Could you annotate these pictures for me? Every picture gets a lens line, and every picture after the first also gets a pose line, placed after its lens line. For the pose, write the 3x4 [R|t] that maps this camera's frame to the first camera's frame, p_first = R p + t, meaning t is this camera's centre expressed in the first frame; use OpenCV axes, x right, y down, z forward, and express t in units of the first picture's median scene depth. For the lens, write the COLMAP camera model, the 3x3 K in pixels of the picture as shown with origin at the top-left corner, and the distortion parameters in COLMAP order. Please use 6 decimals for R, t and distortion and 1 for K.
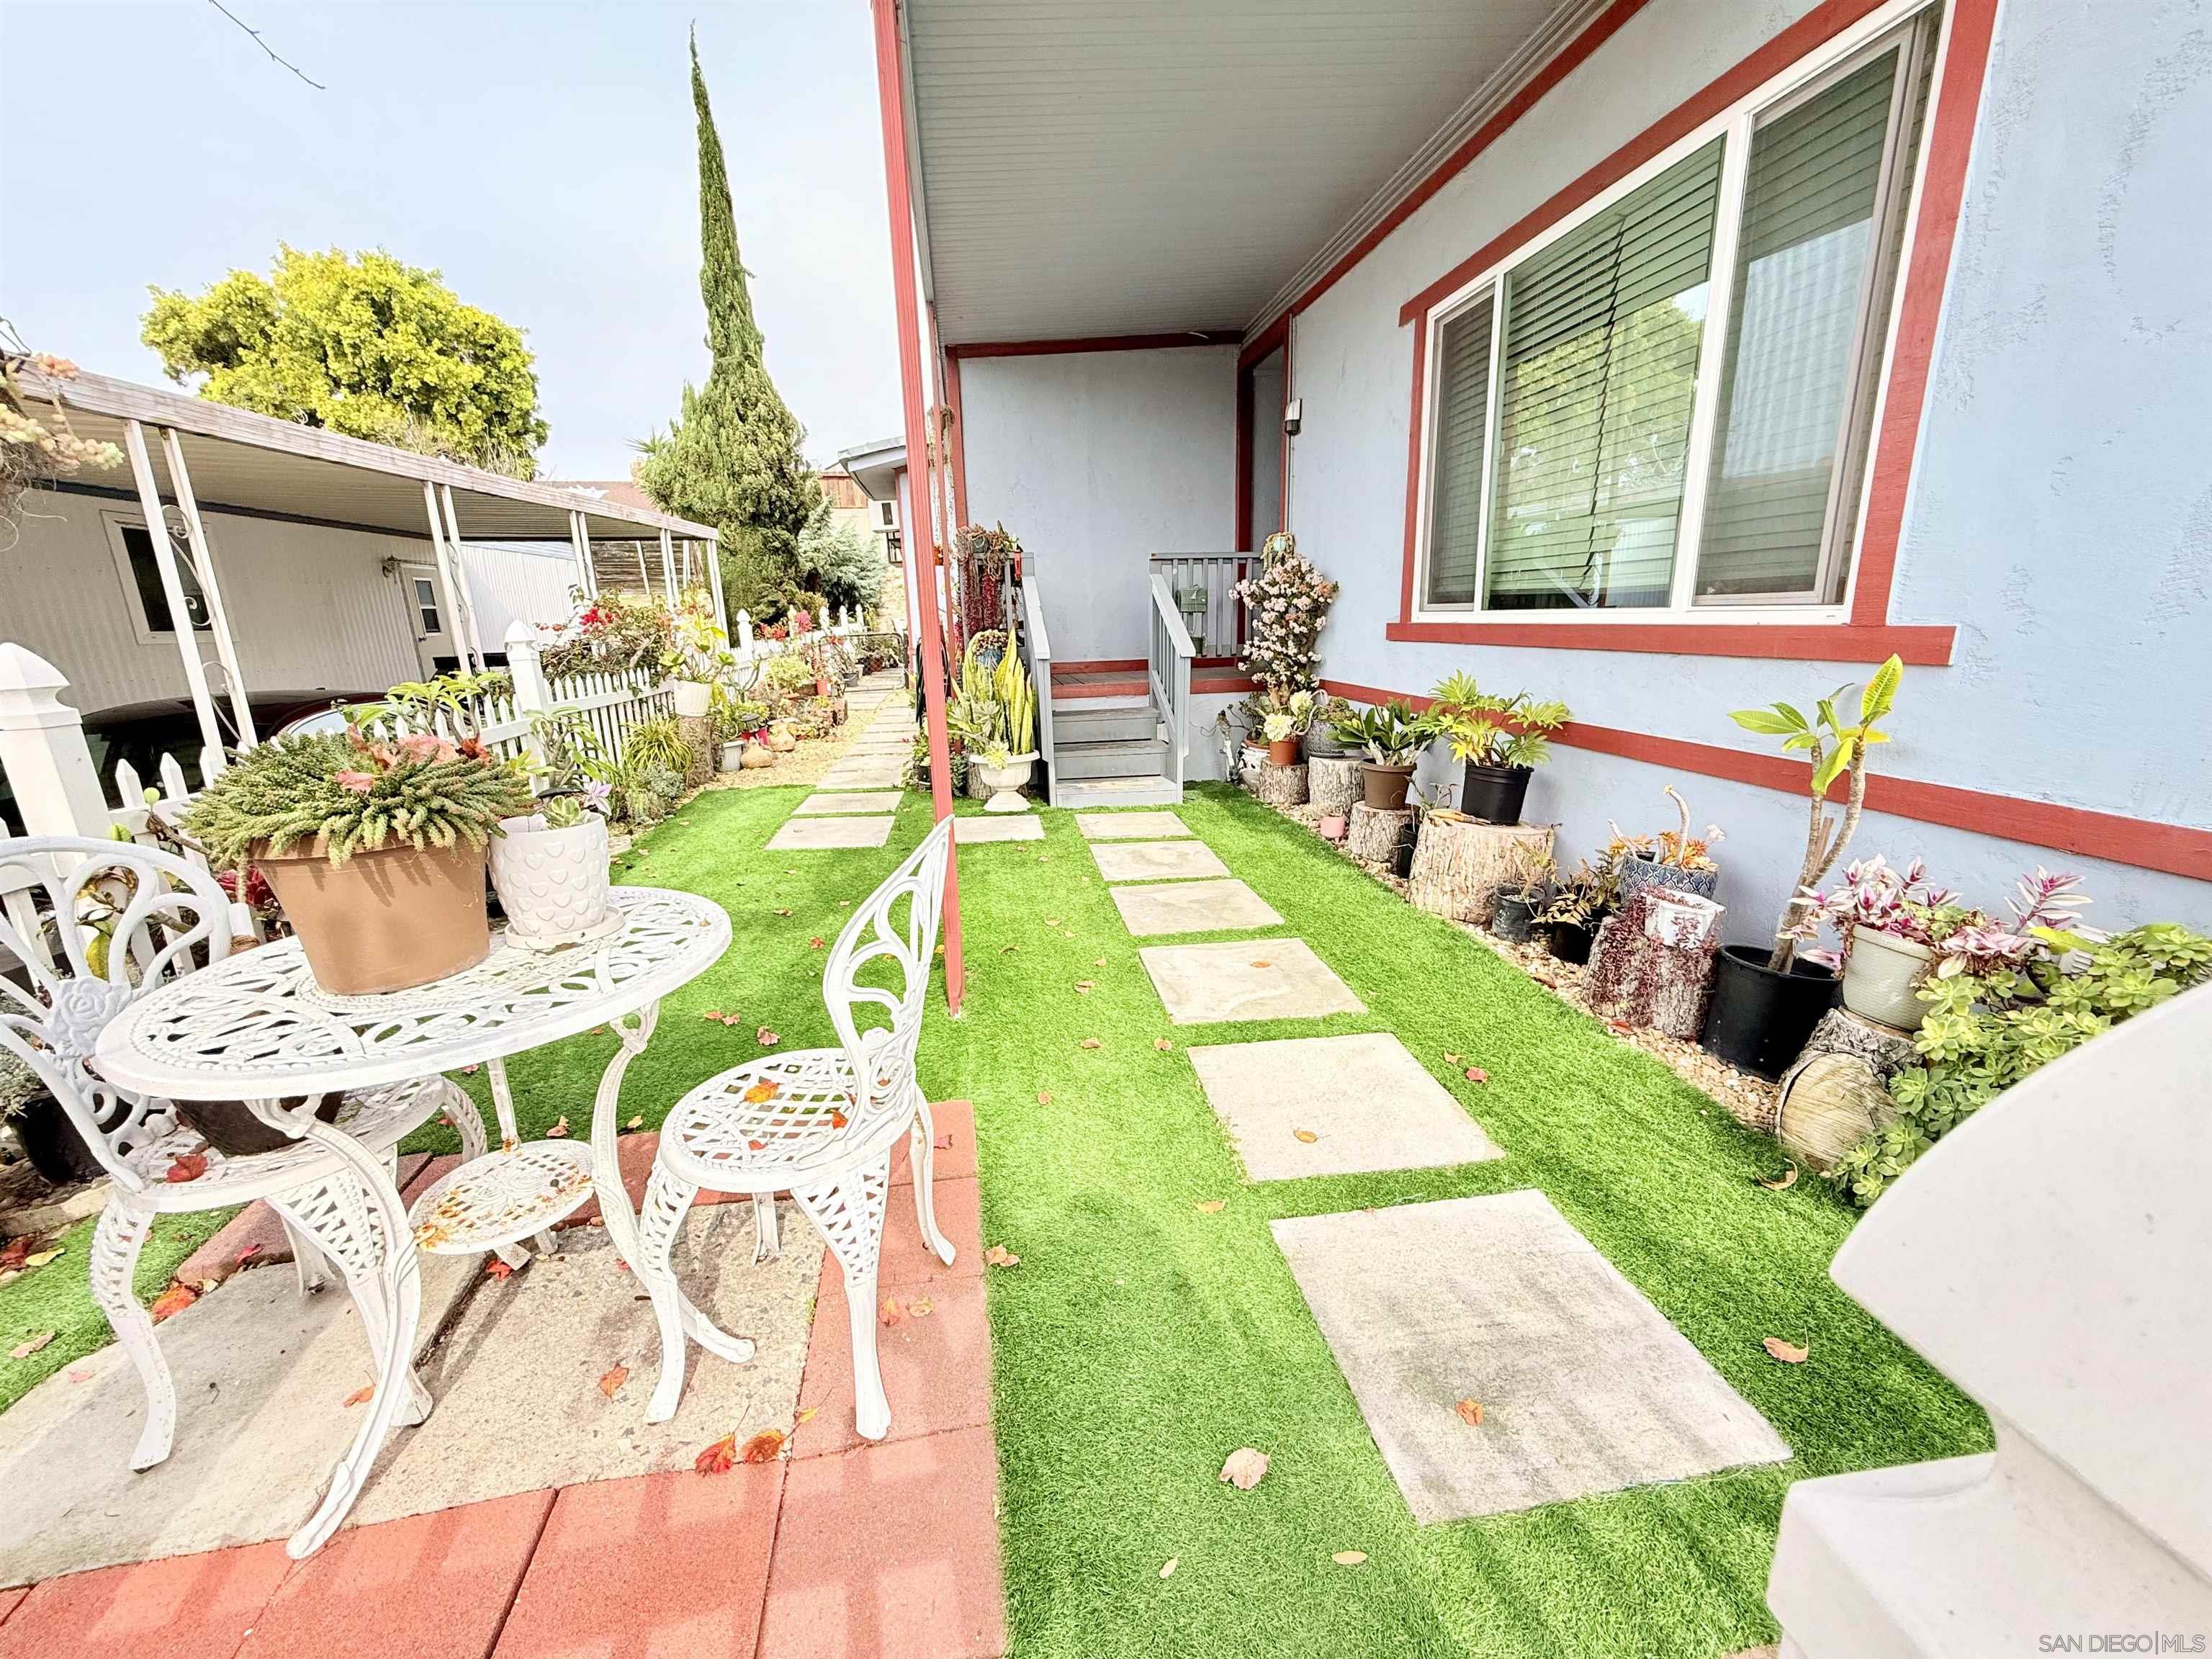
lens RADIAL K [[879.3, 0, 1103.1], [0, 879.3, 832.7], [0, 0, 1]] dist [-0.000597, 0.000113]
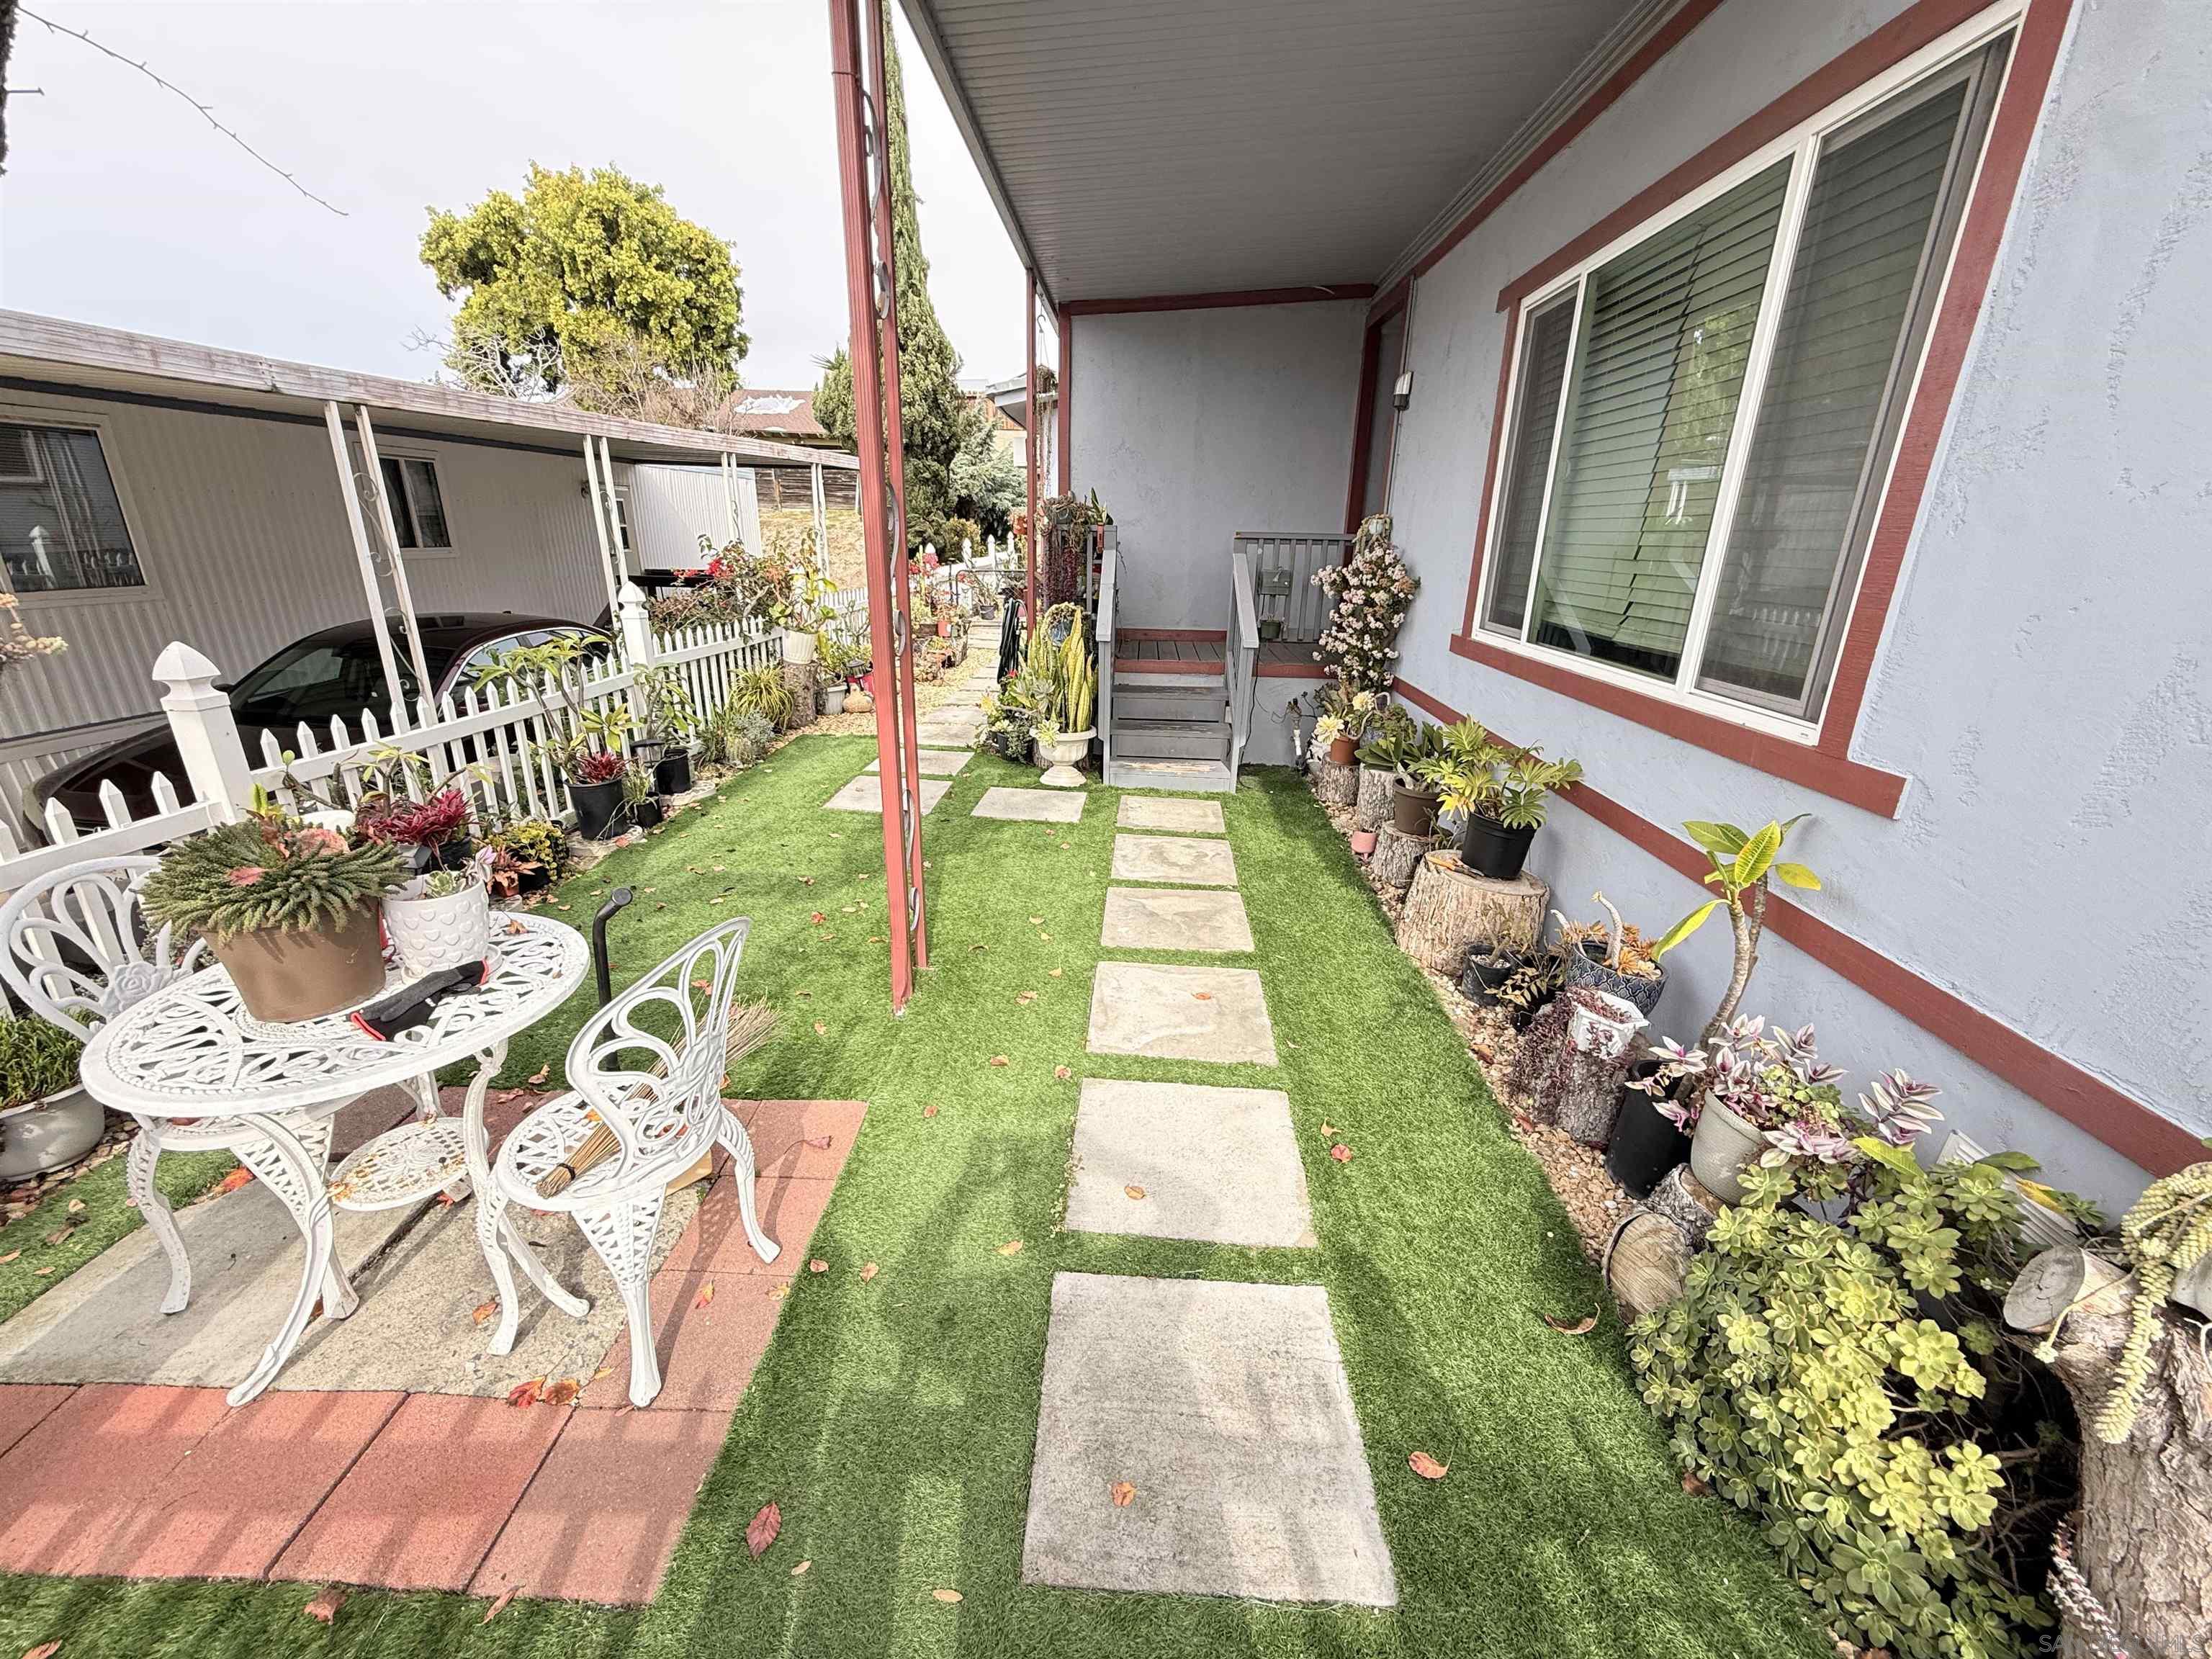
lens RADIAL K [[879.3, 0, 1103.1], [0, 879.3, 832.7], [0, 0, 1]] dist [-0.000597, 0.000113]
pose [[0.979662, 0.106725, -0.169920, 0.110181], [-0.091610, 0.991305, 0.094455, -0.064188], [0.178524, -0.076967, 0.980921, -0.010692]]
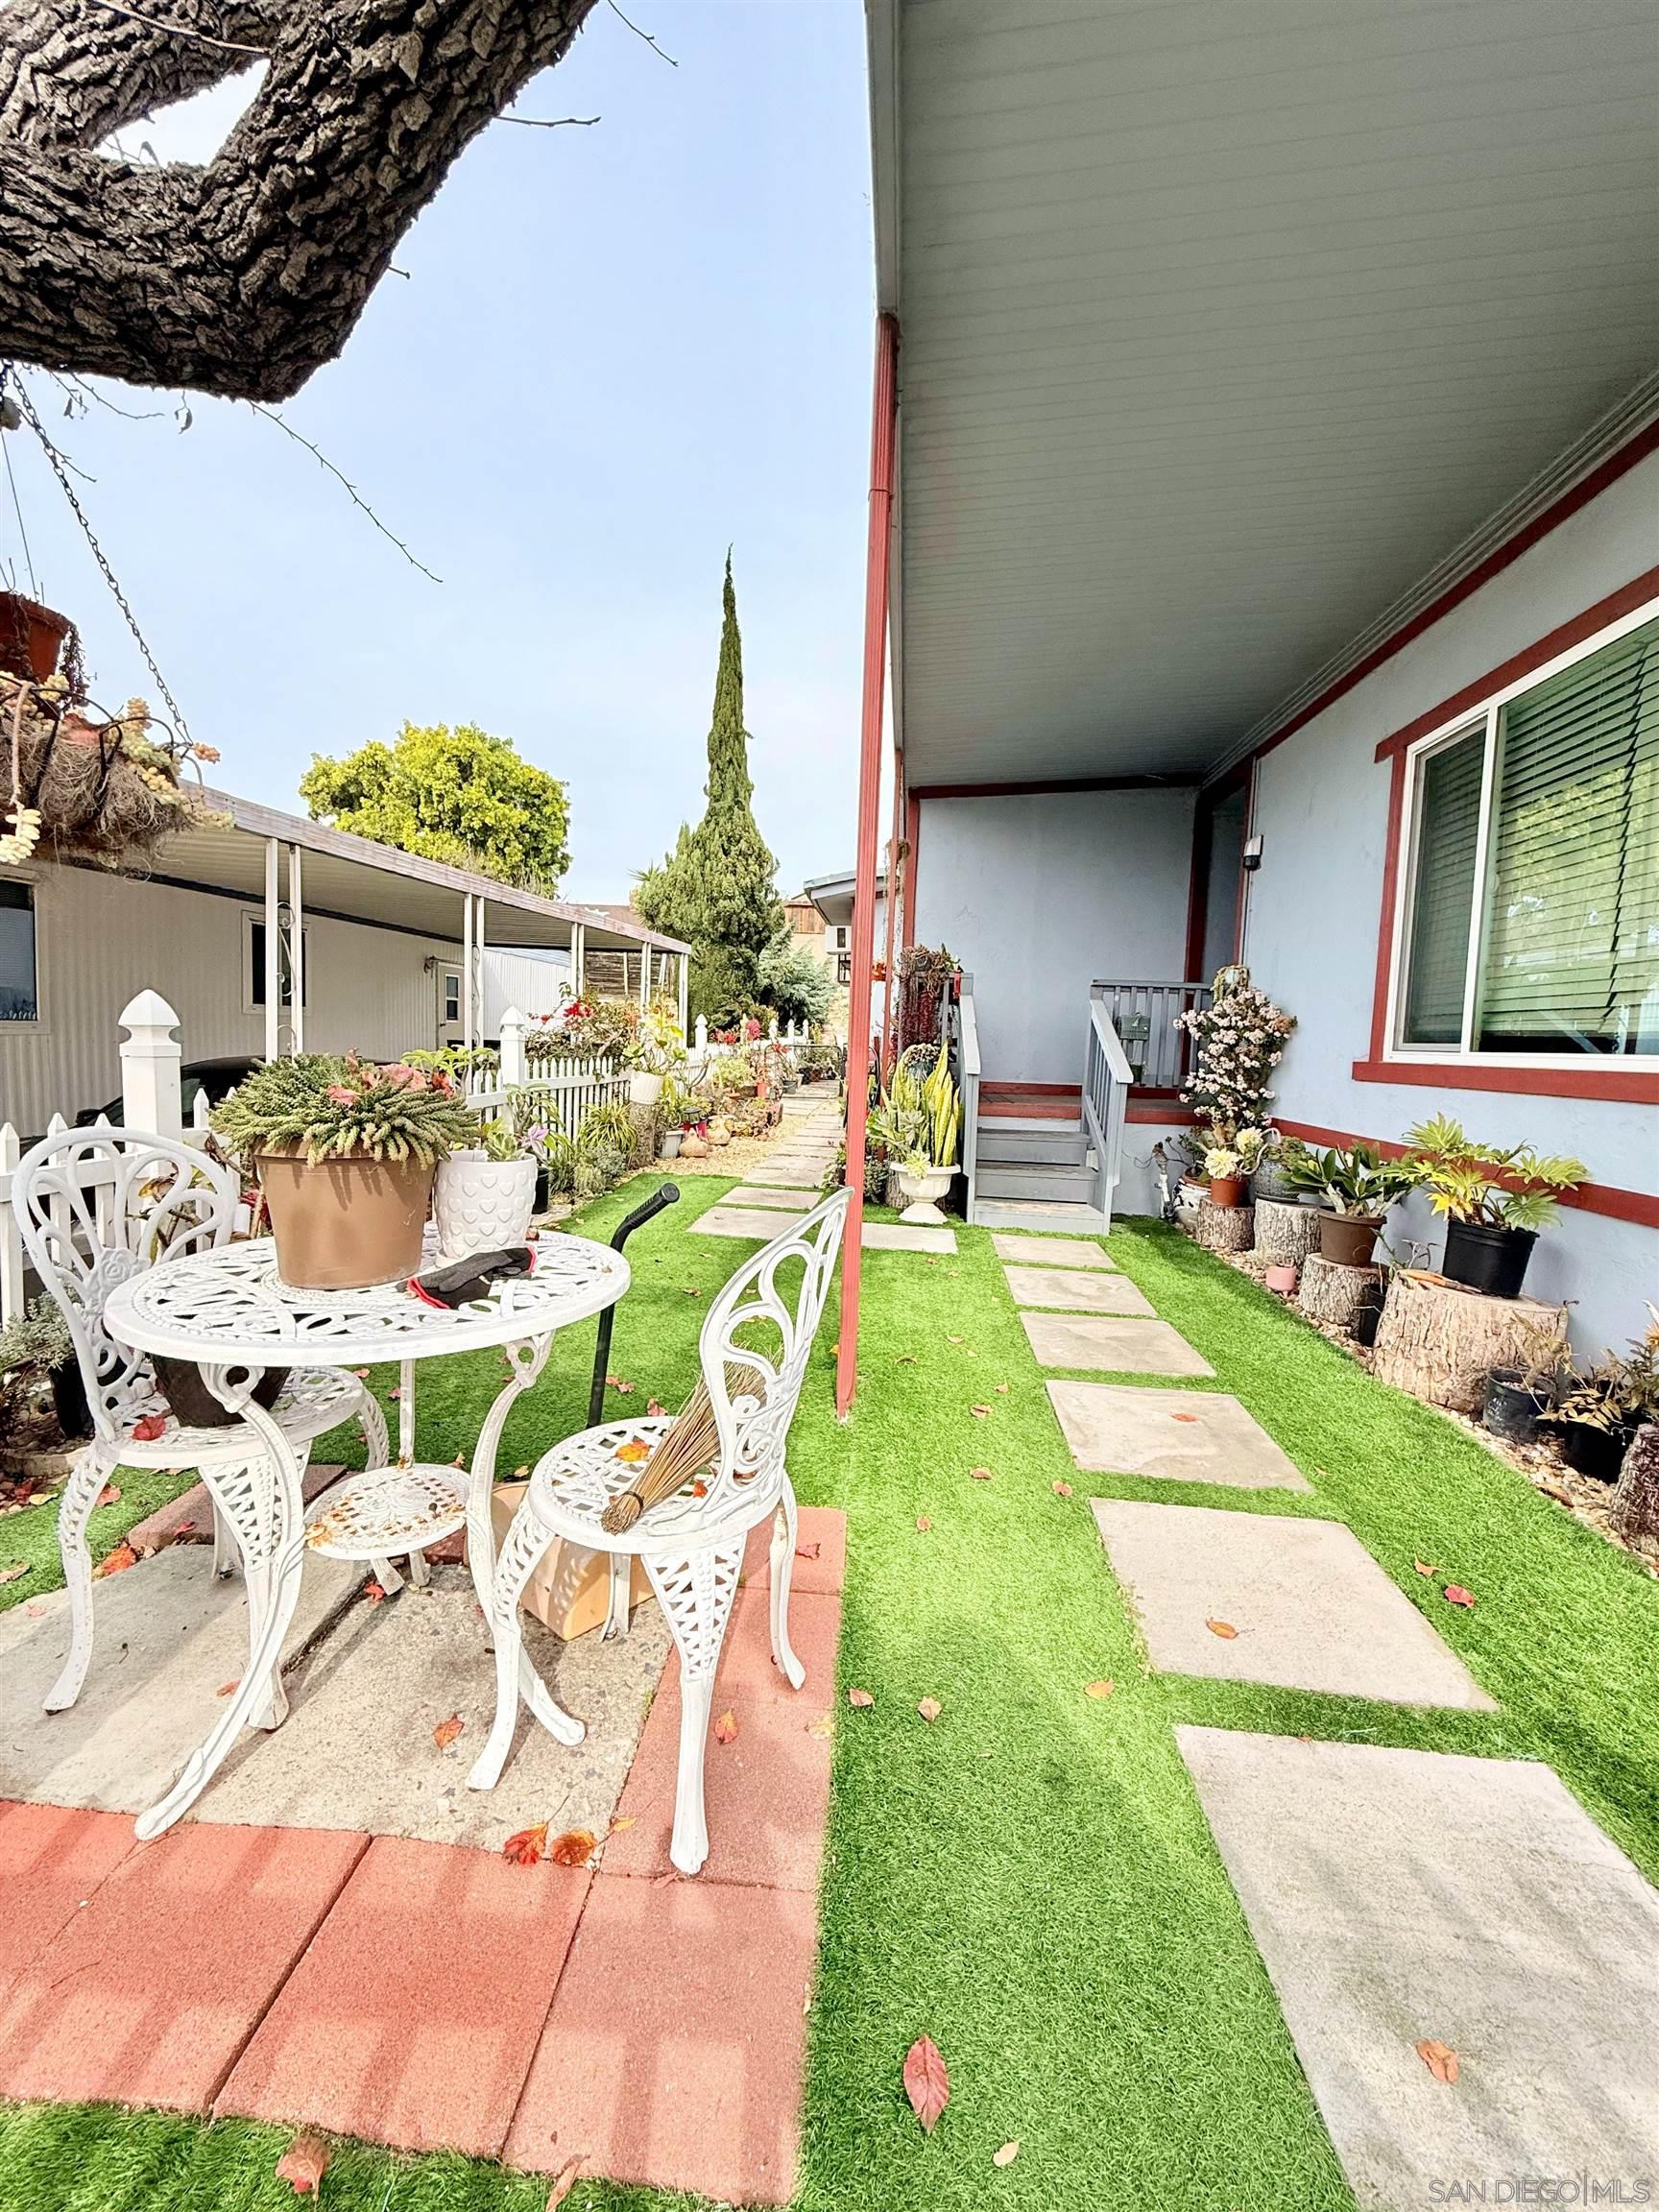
lens RADIAL K [[879.3, 0, 827.2], [0, 879.3, 1101.9], [0, 0, 1]] dist [-0.000597, 0.000113]
pose [[0.969546, 0.079108, -0.231783, 0.005092], [-0.117685, 0.980459, -0.157643, 0.009785], [0.214783, 0.180119, 0.959909, 0.006684]]
